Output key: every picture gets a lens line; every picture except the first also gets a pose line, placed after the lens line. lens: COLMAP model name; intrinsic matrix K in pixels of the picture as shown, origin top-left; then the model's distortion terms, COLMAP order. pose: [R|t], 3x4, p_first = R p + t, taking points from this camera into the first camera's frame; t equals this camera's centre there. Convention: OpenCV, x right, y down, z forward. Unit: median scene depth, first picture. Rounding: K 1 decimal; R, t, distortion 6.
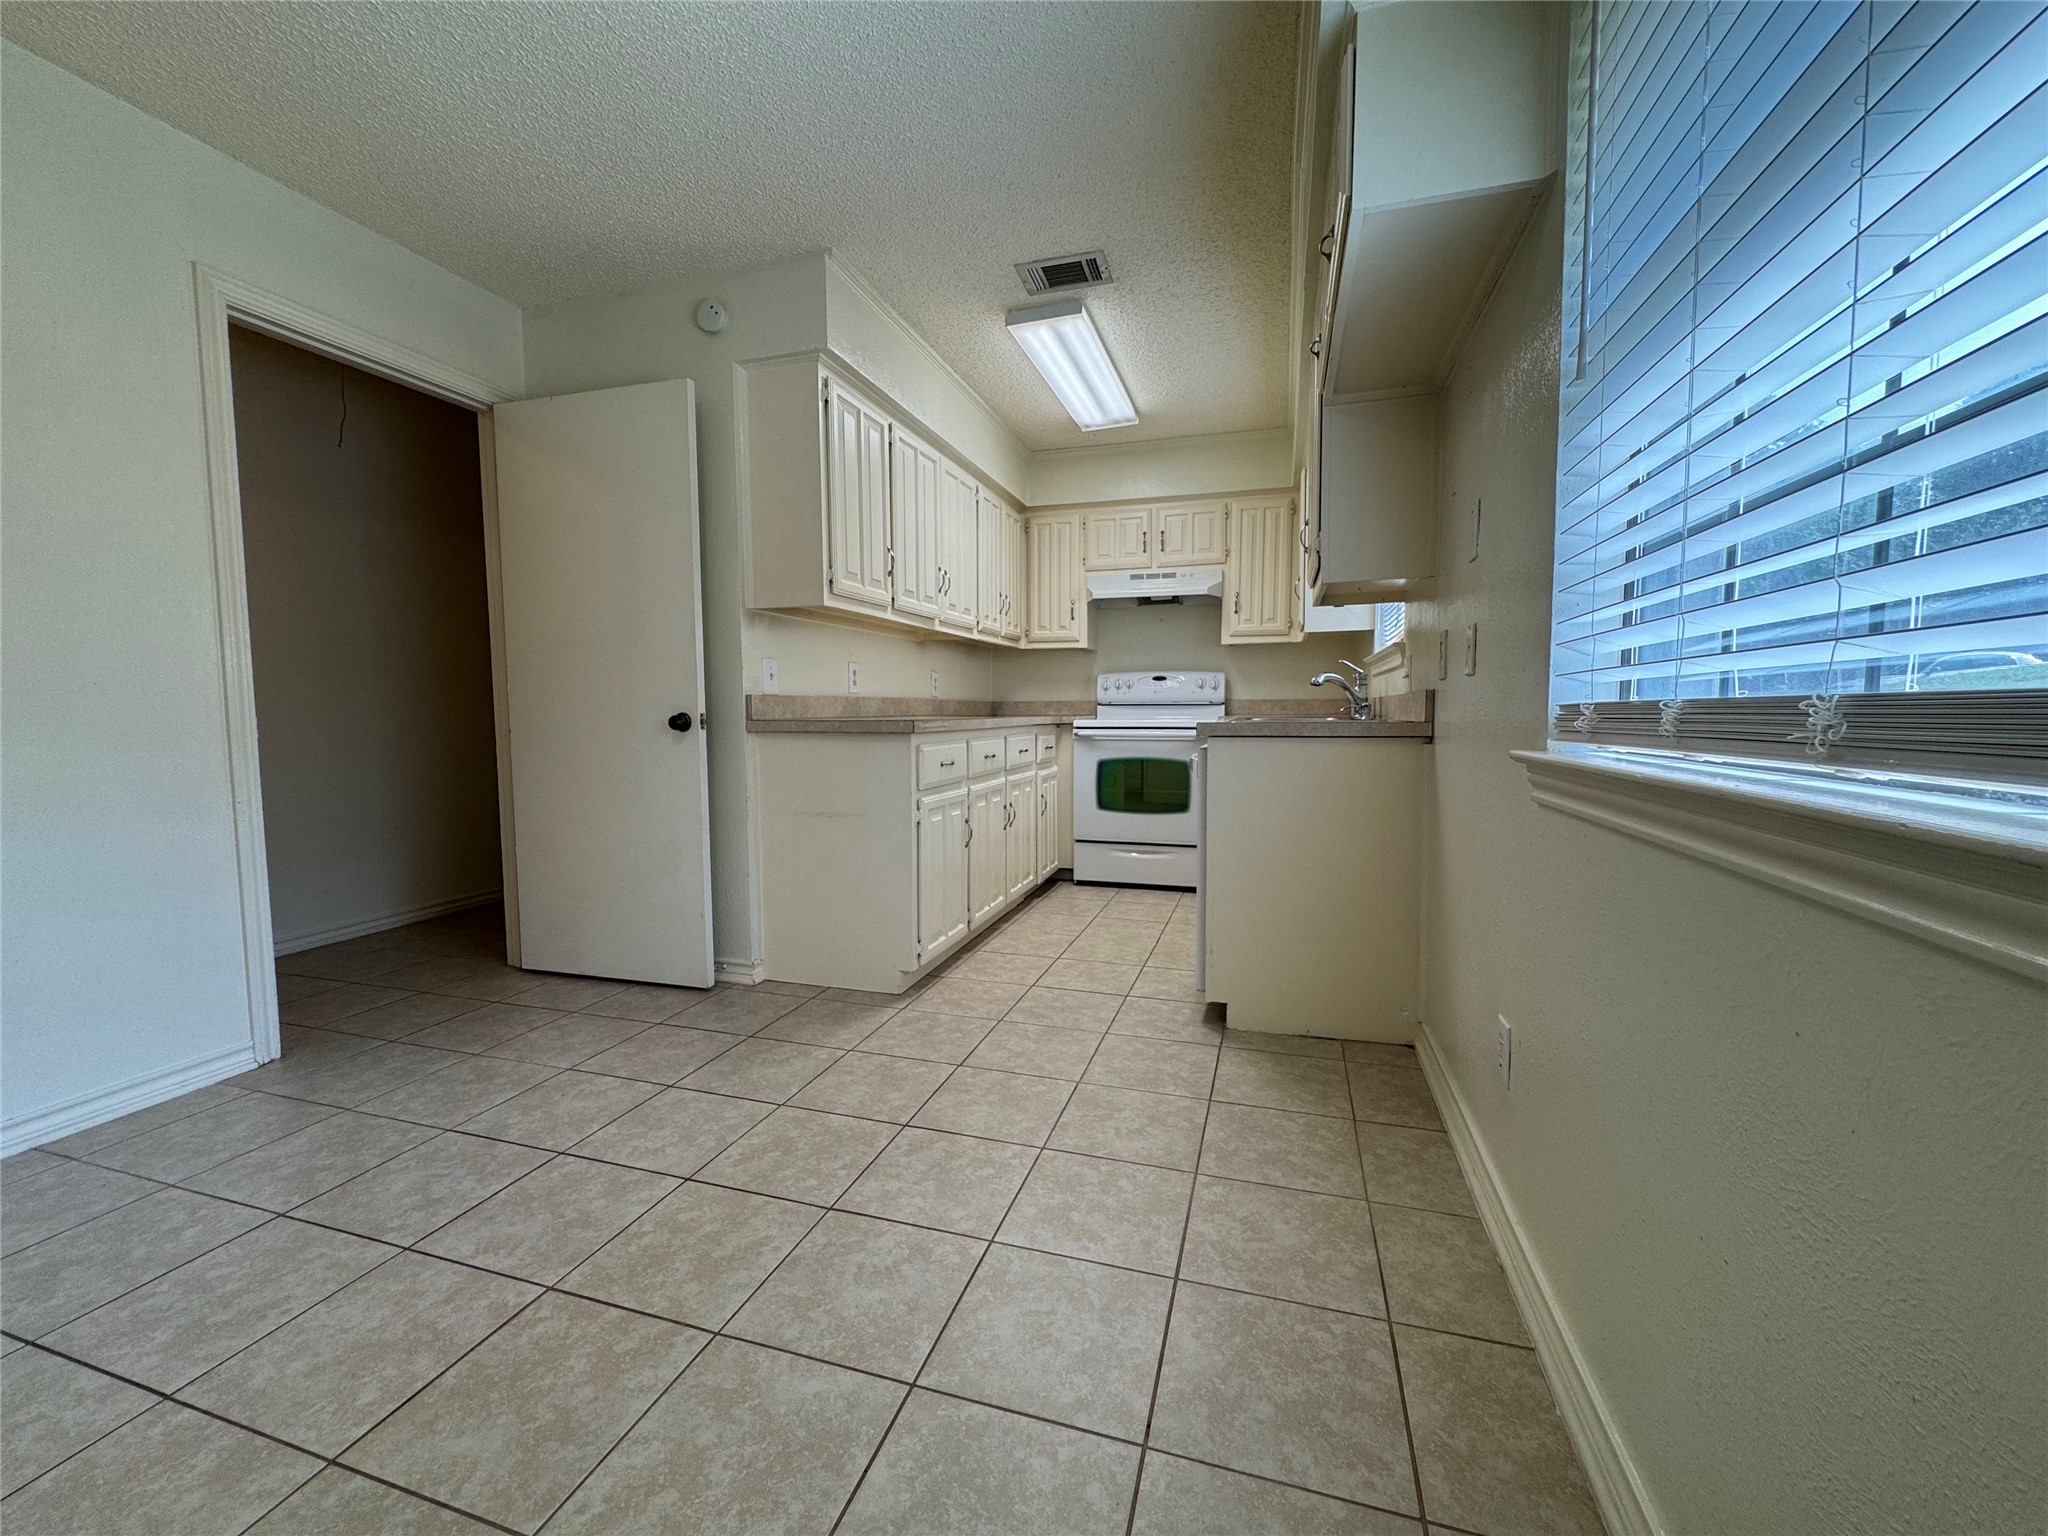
lens RADIAL K [[820.3, 0, 1024.0], [0, 820.3, 768.0], [0, 0, 1]] dist [-0.001900, 0.000104]
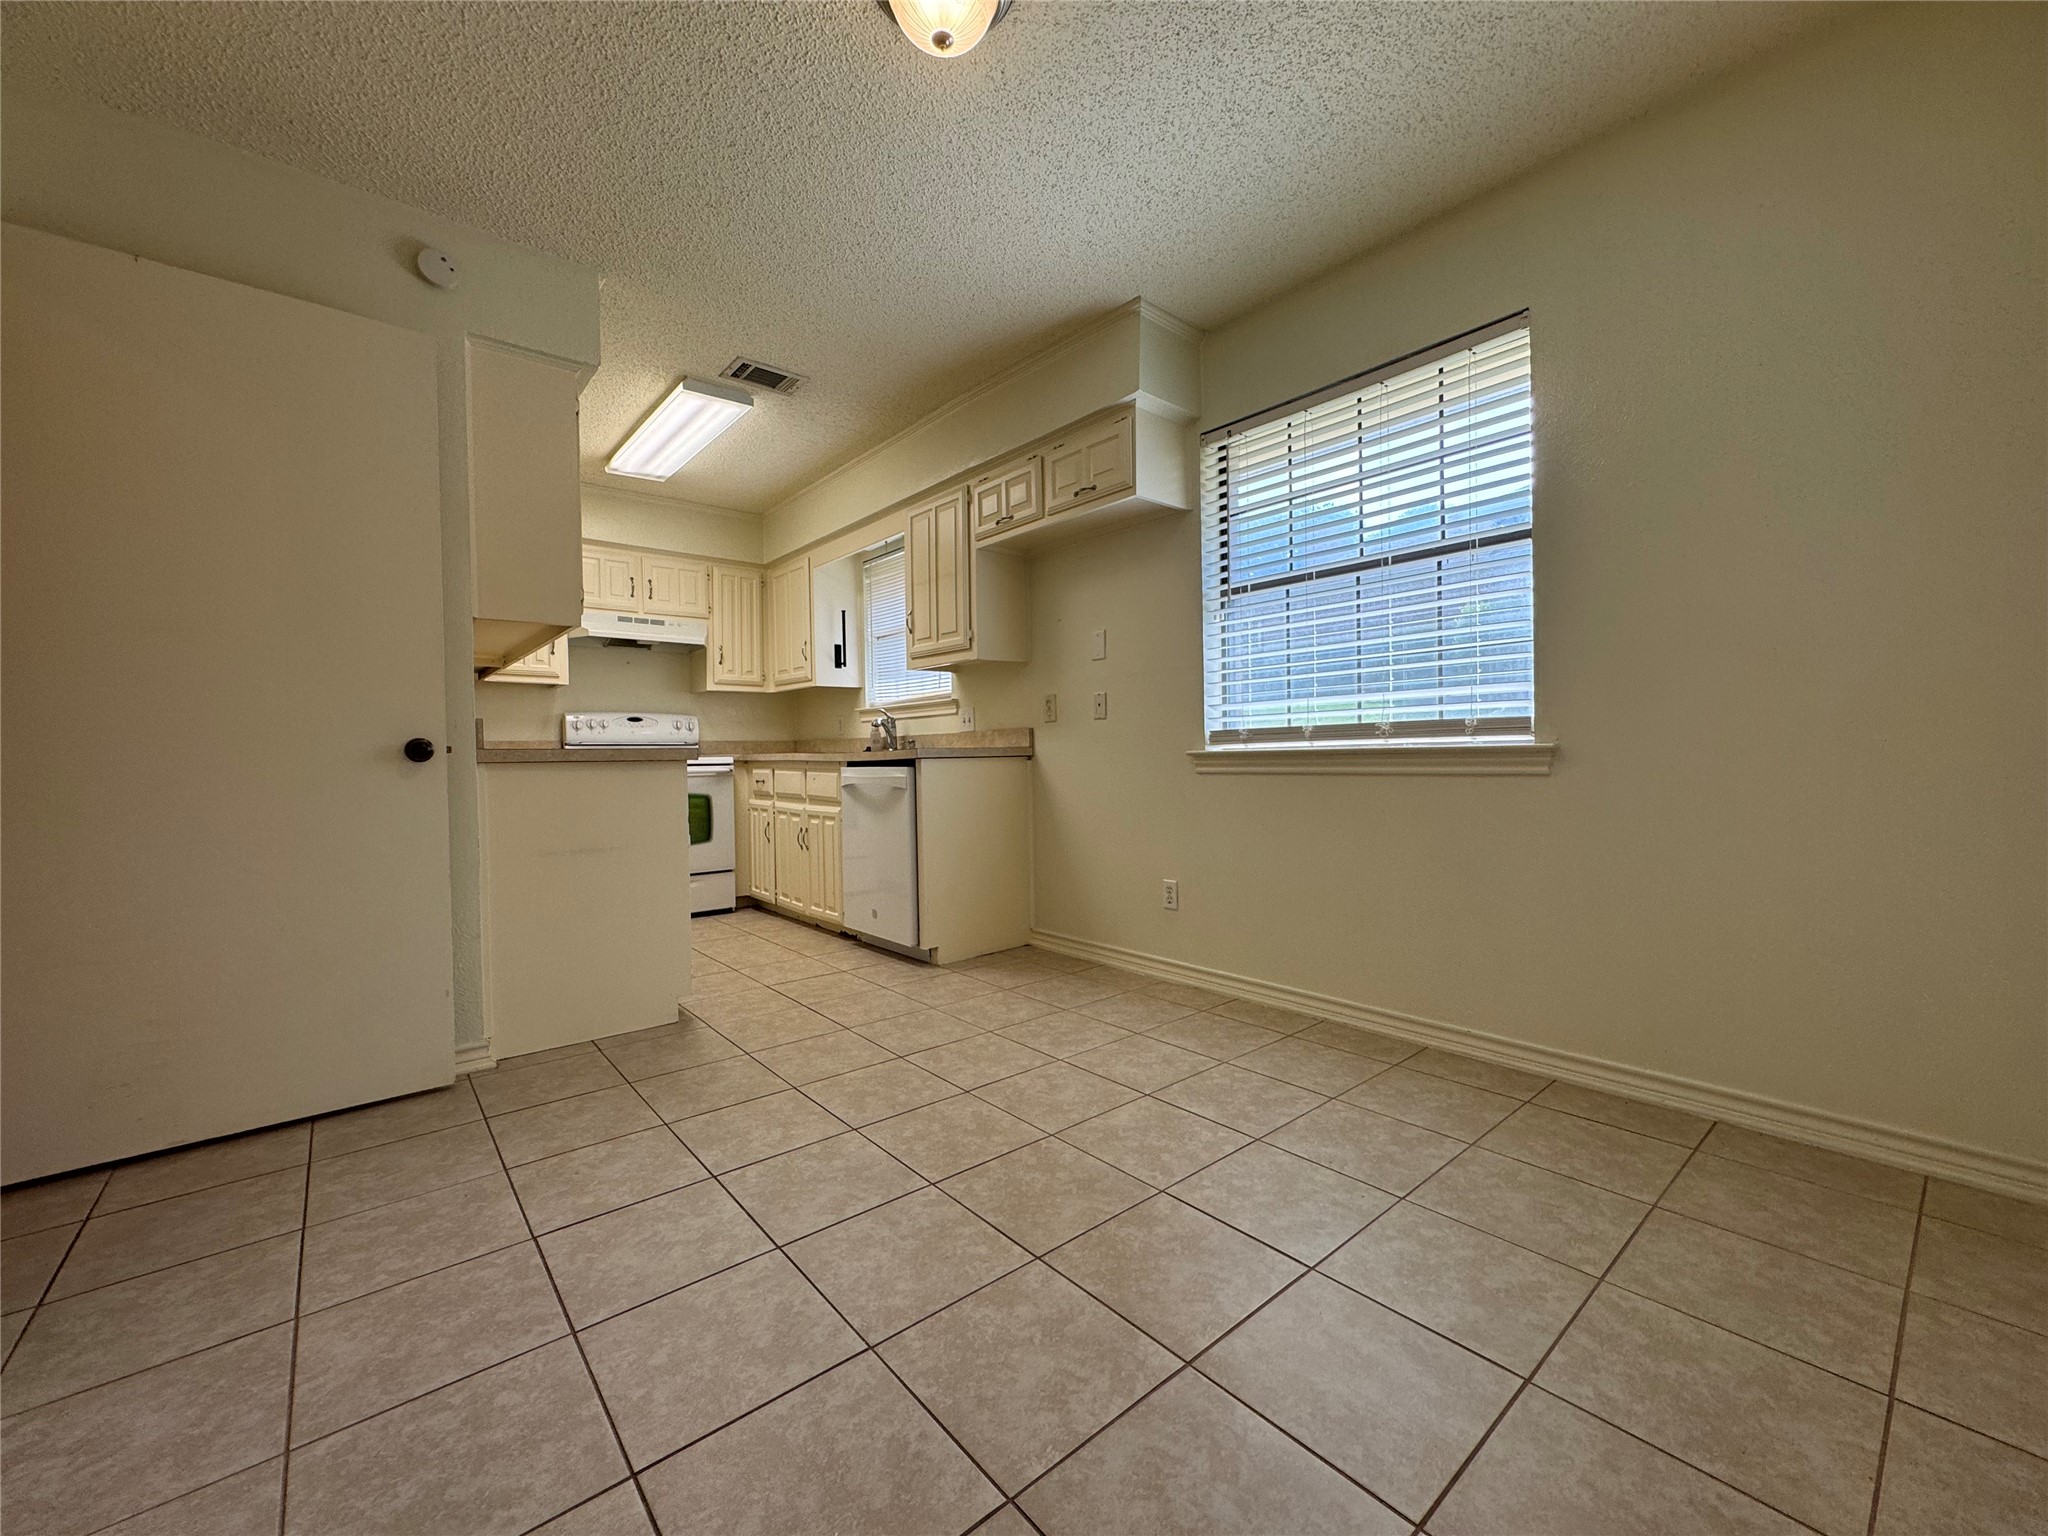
lens RADIAL K [[820.3, 0, 1024.0], [0, 820.3, 768.0], [0, 0, 1]] dist [-0.001900, 0.000104]
pose [[0.536218, -0.017371, 0.843901, -0.613262], [0.073939, 0.996912, -0.026461, 0.019933], [-0.840835, 0.076585, 0.535846, 0.067960]]
